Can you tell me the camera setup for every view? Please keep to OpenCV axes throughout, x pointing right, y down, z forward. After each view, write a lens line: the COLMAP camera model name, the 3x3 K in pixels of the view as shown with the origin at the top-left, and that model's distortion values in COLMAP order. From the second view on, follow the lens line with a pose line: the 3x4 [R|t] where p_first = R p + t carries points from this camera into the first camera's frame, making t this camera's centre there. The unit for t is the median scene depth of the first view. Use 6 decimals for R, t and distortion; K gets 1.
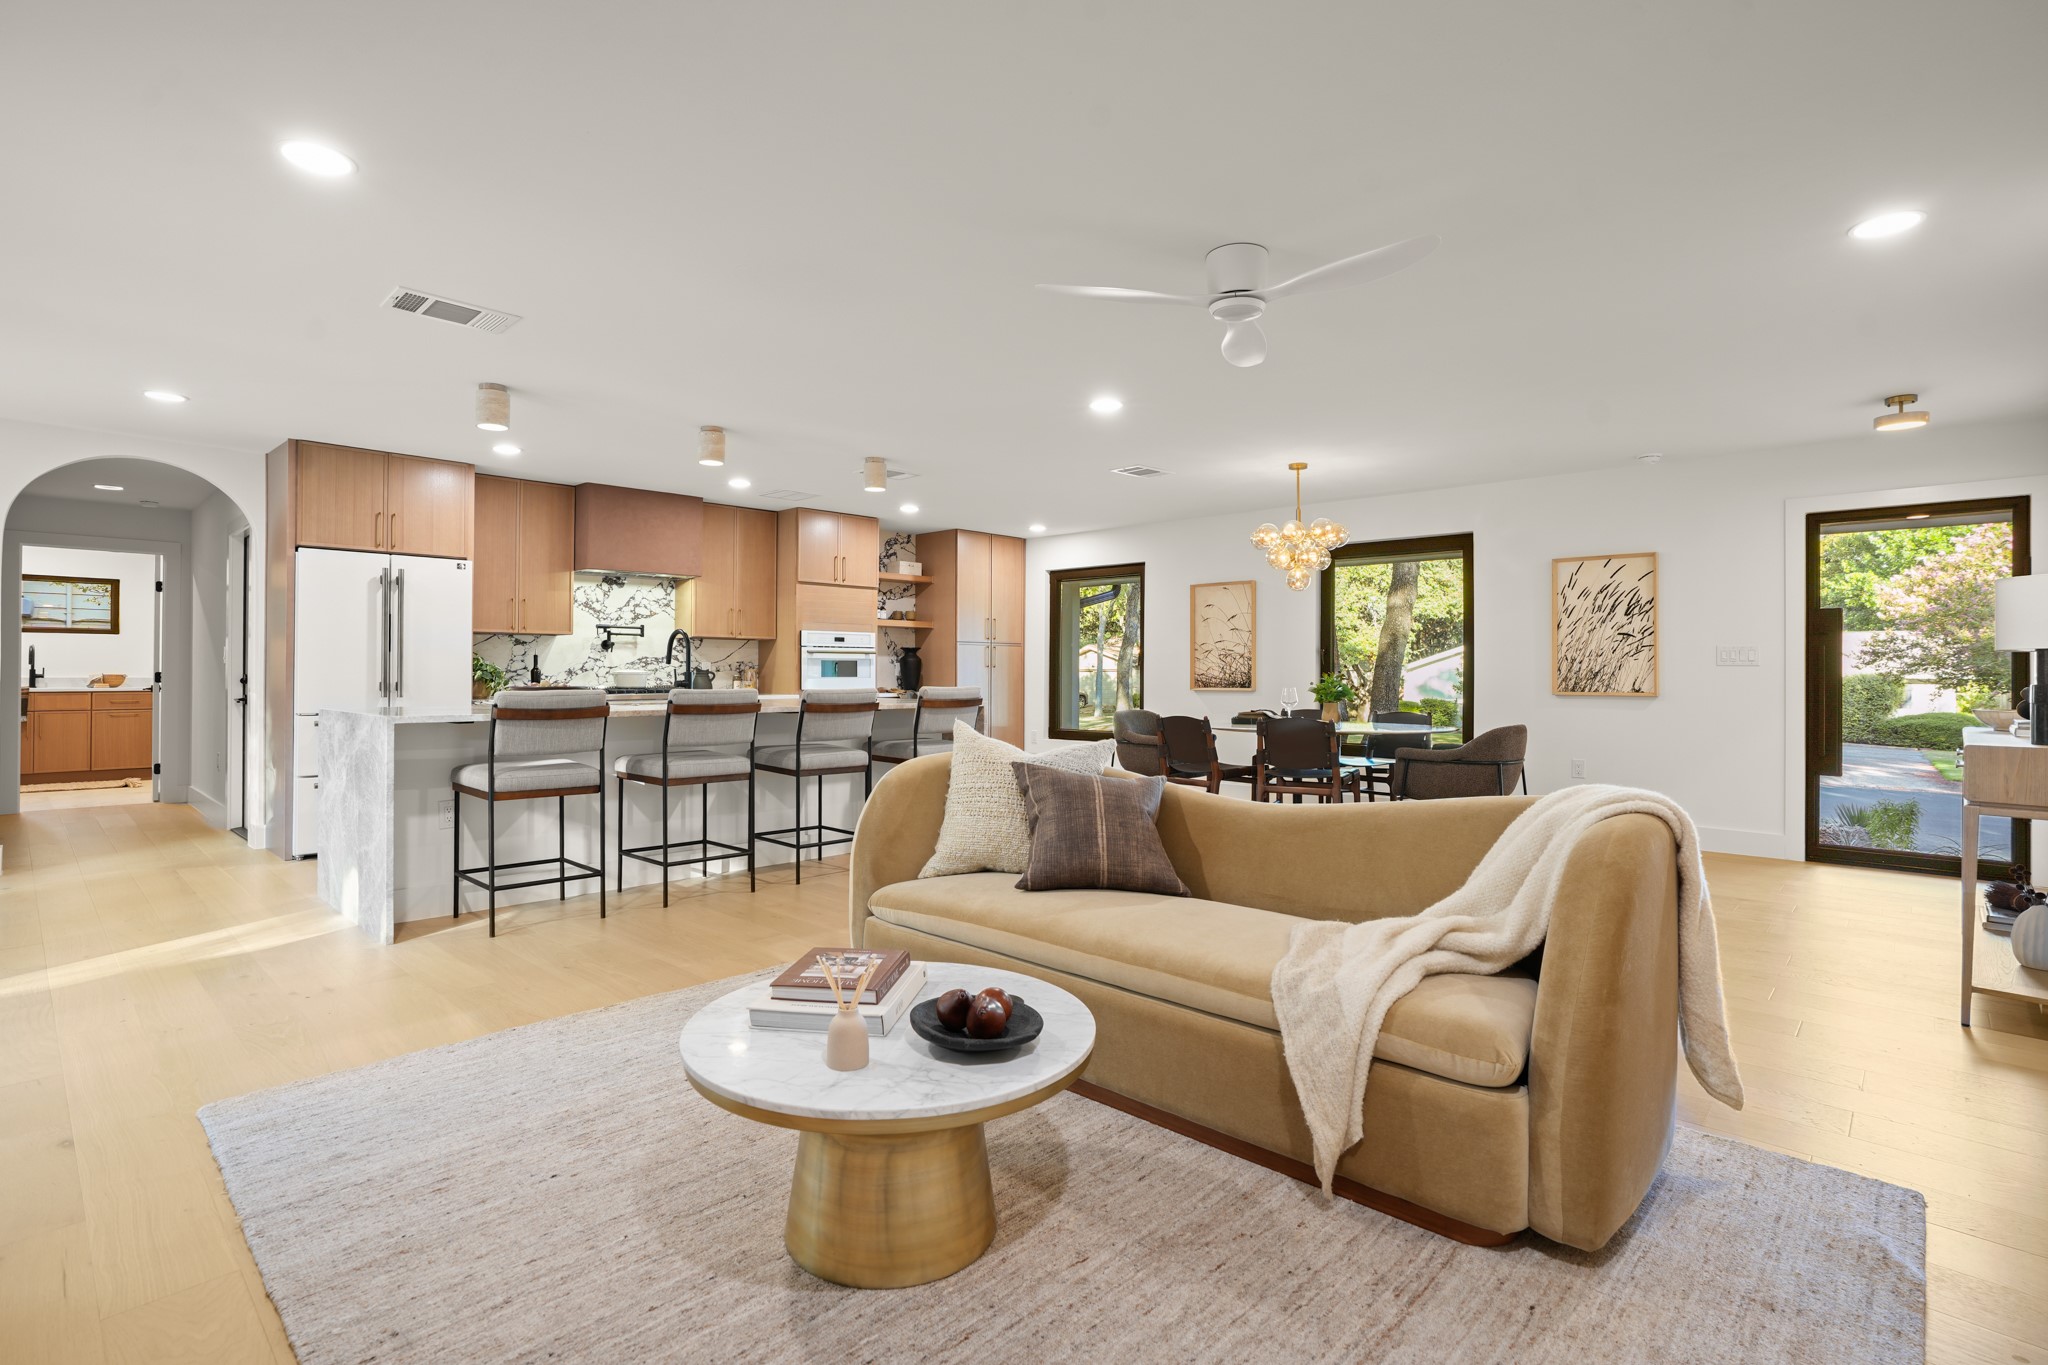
lens RADIAL K [[998.6, 0, 1019.1], [0, 998.6, 652.9], [0, 0, 1]] dist [-0.001837, 0.000401]
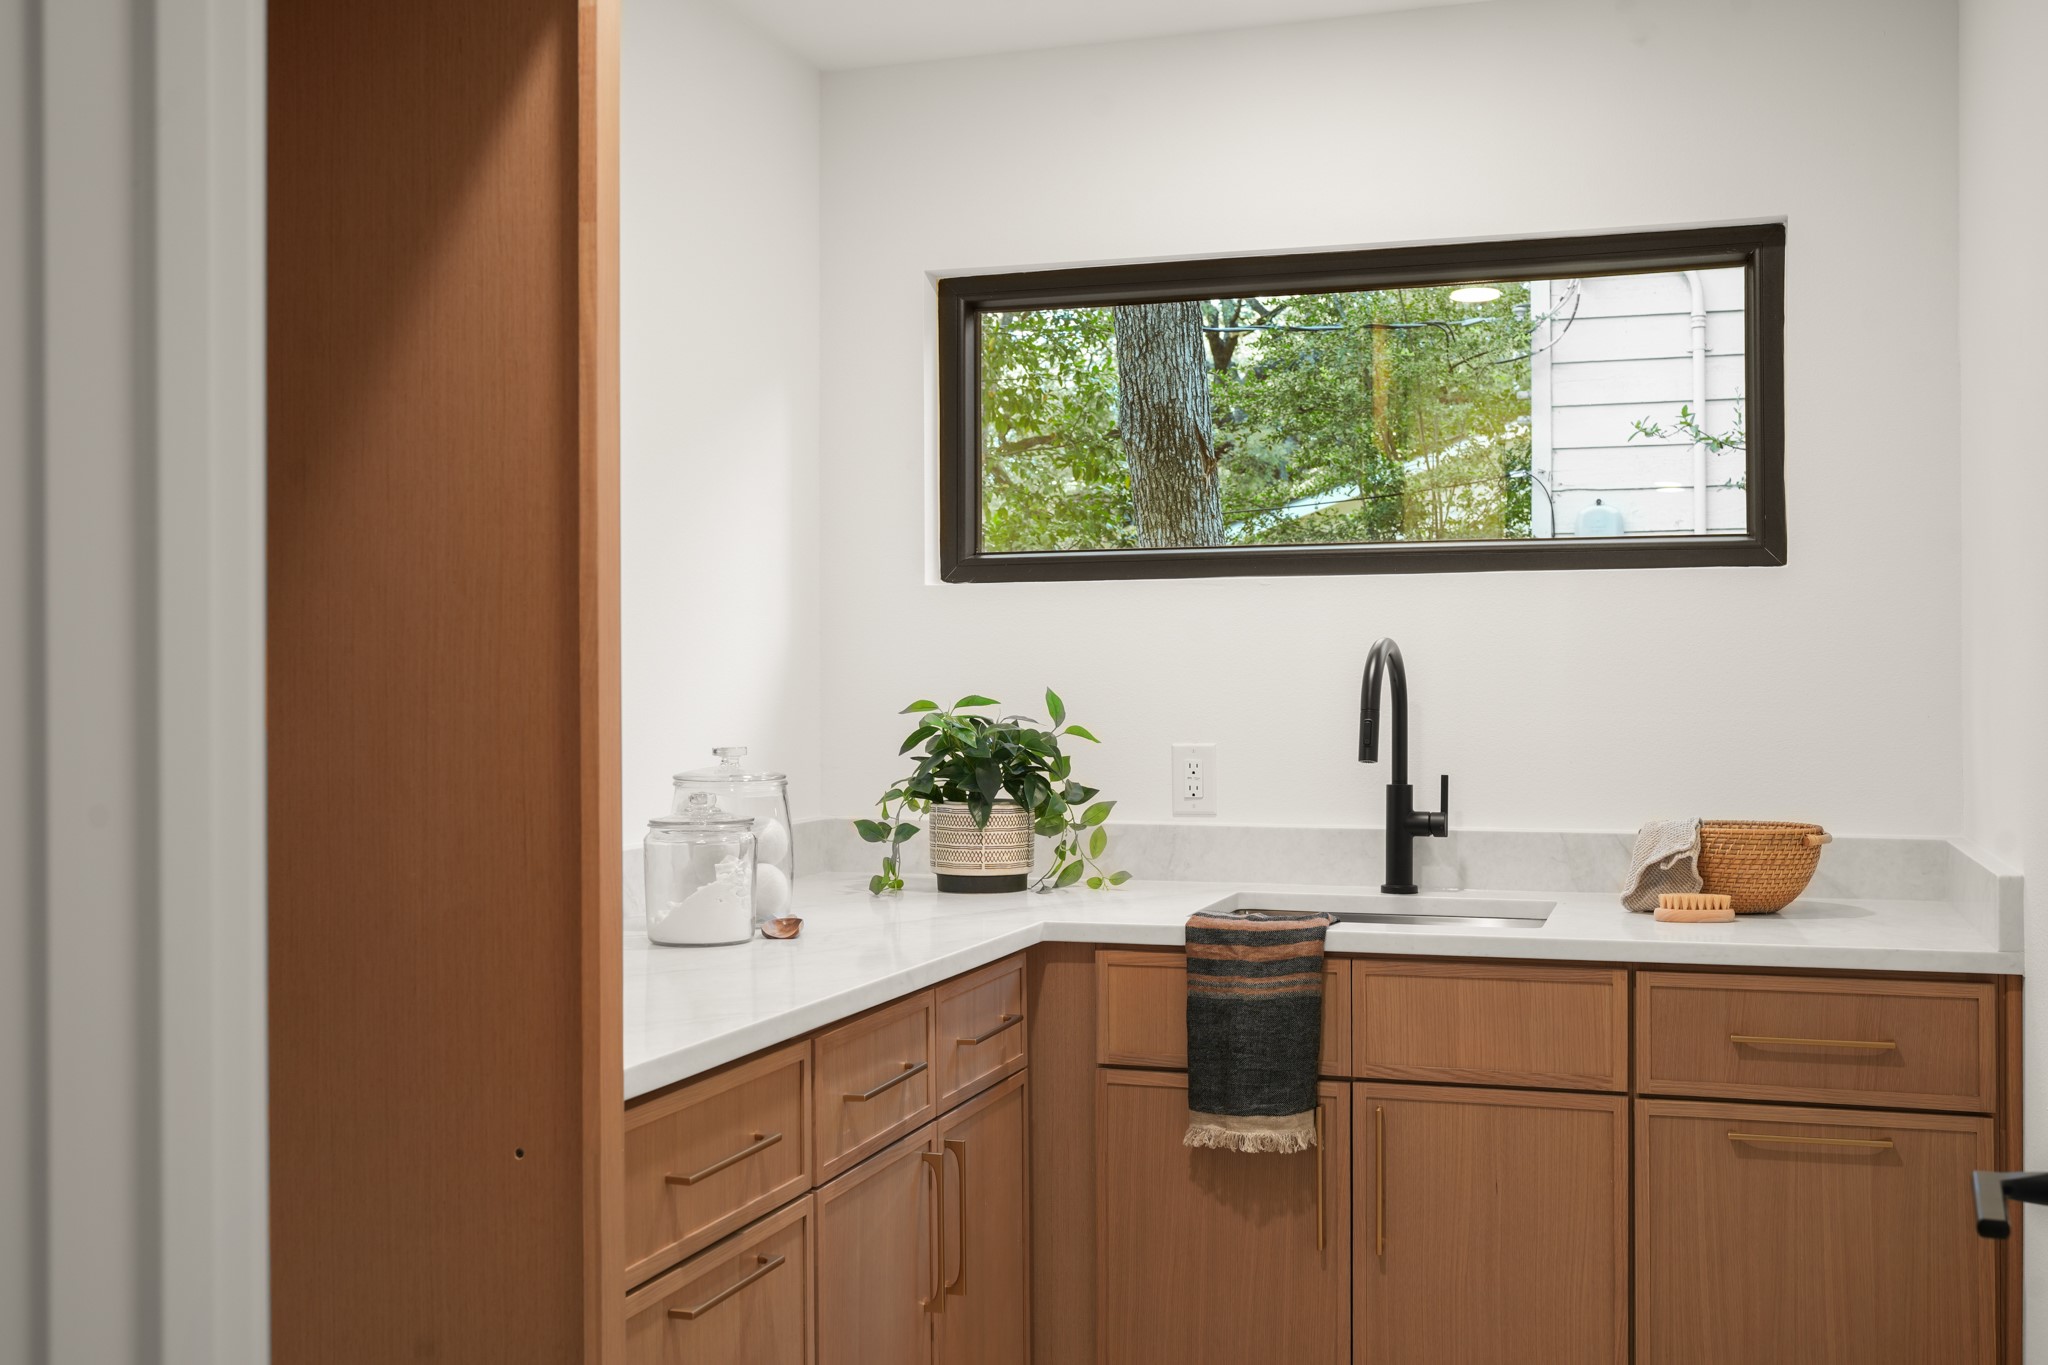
lens RADIAL K [[2127.5, 0, 1024.0], [0, 2127.5, 682.5], [0, 0, 1]] dist [-0.003529, -0.003457]
pose [[0.441756, -0.005749, -0.897117, -0.970386], [0.020193, 0.999790, 0.003536, -0.005550], [0.896908, -0.019678, 0.441779, 1.099486]]
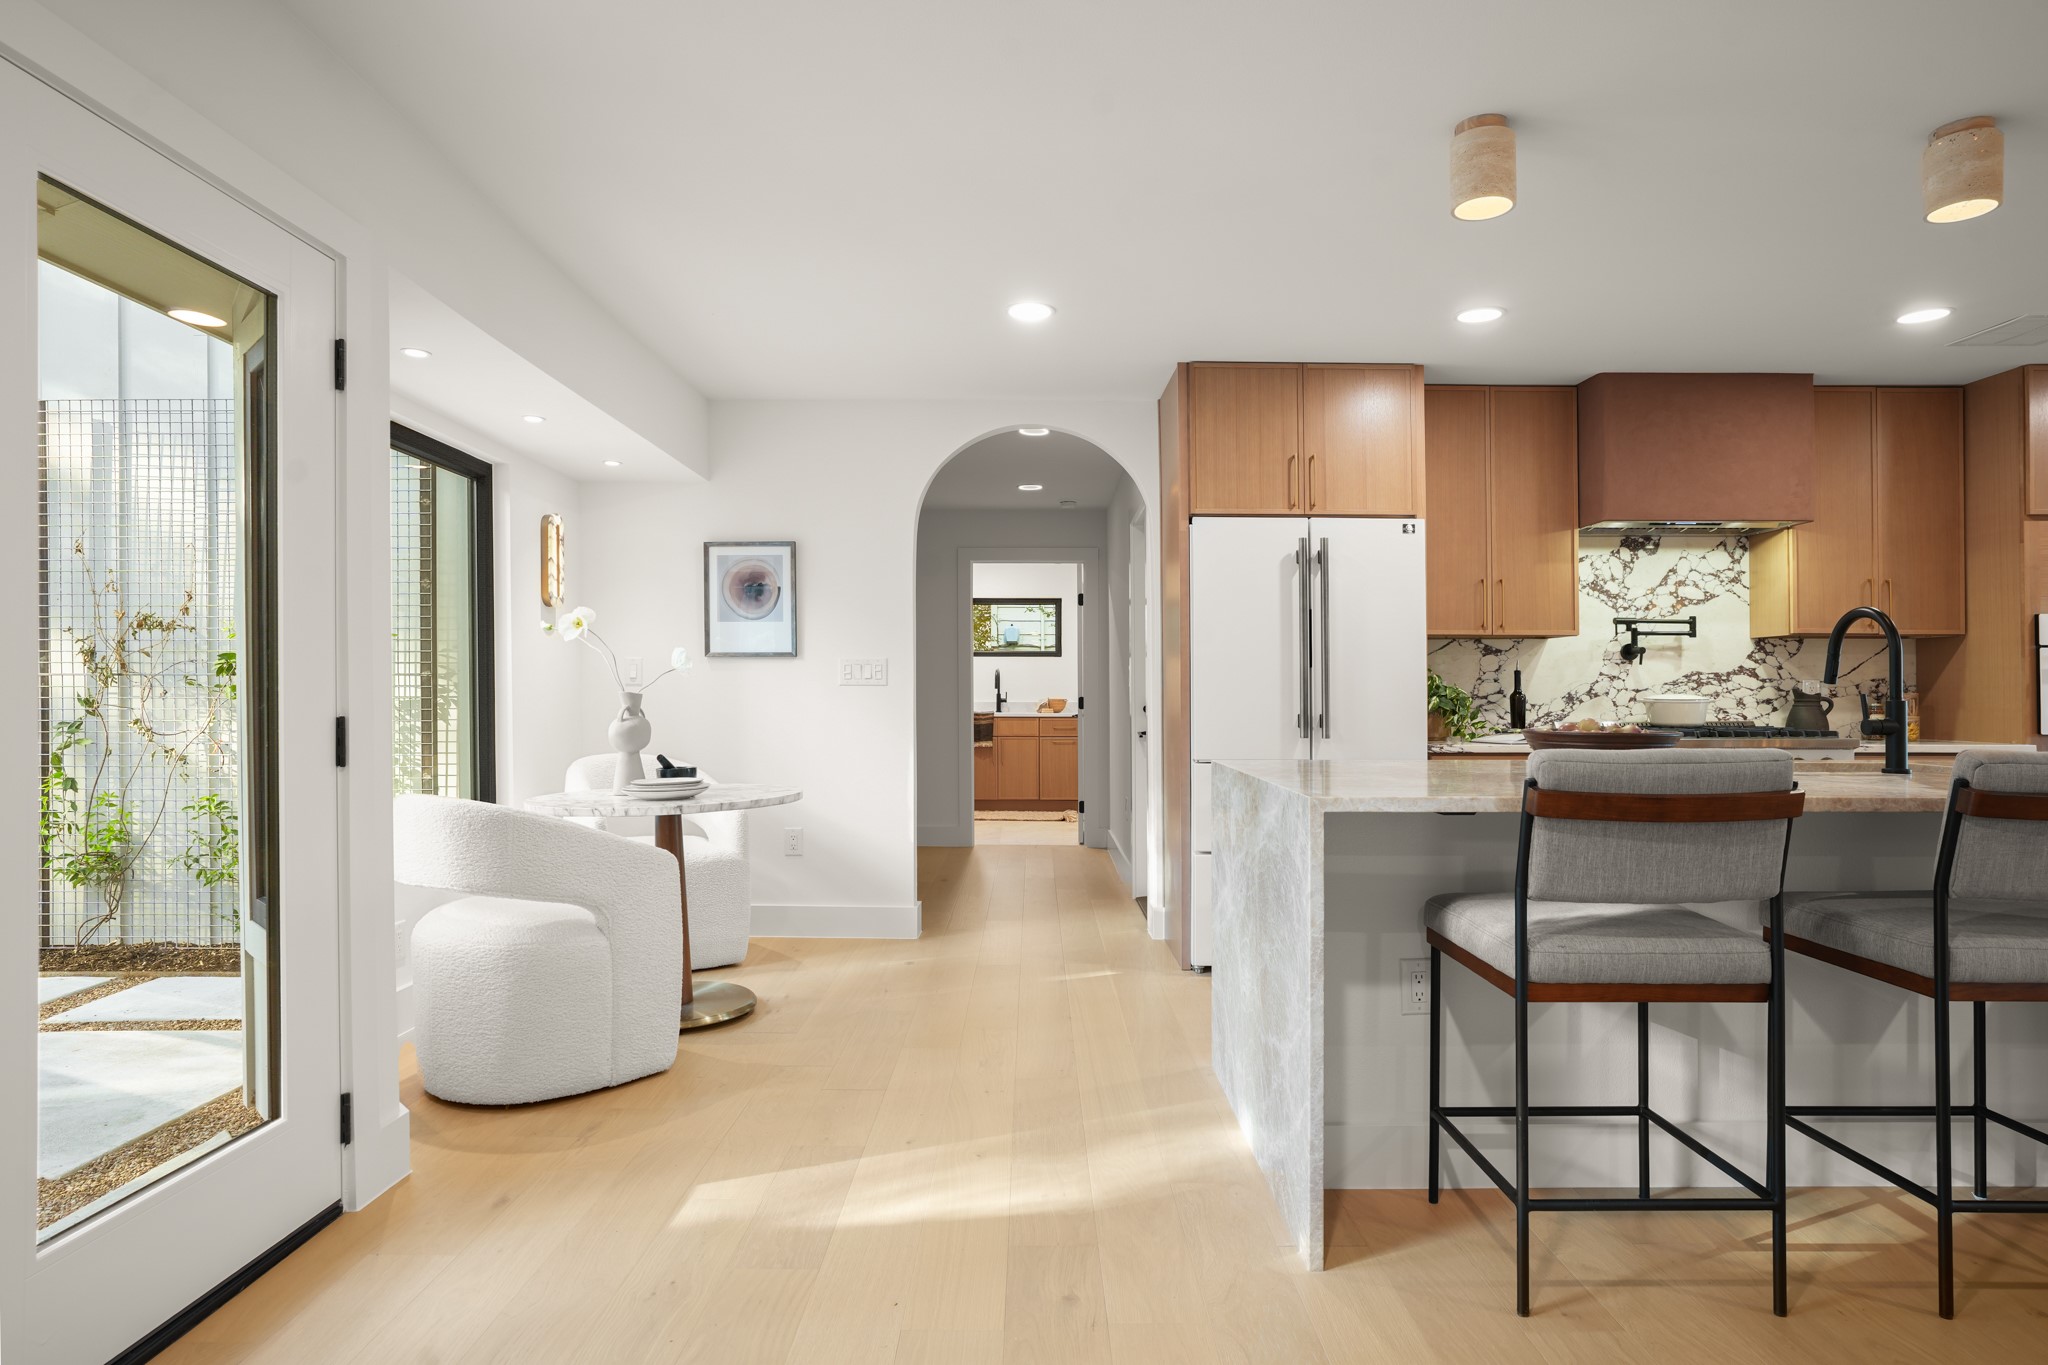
lens RADIAL K [[1149.6, 0, 1024.0], [0, 1149.6, 682.5], [0, 0, 1]] dist [-0.007013, 0.000087]
pose [[0.692281, -0.007567, -0.721588, -0.196654], [0.013750, 0.999902, 0.002705, 0.003557], [0.721497, -0.011794, 0.692317, 0.310487]]
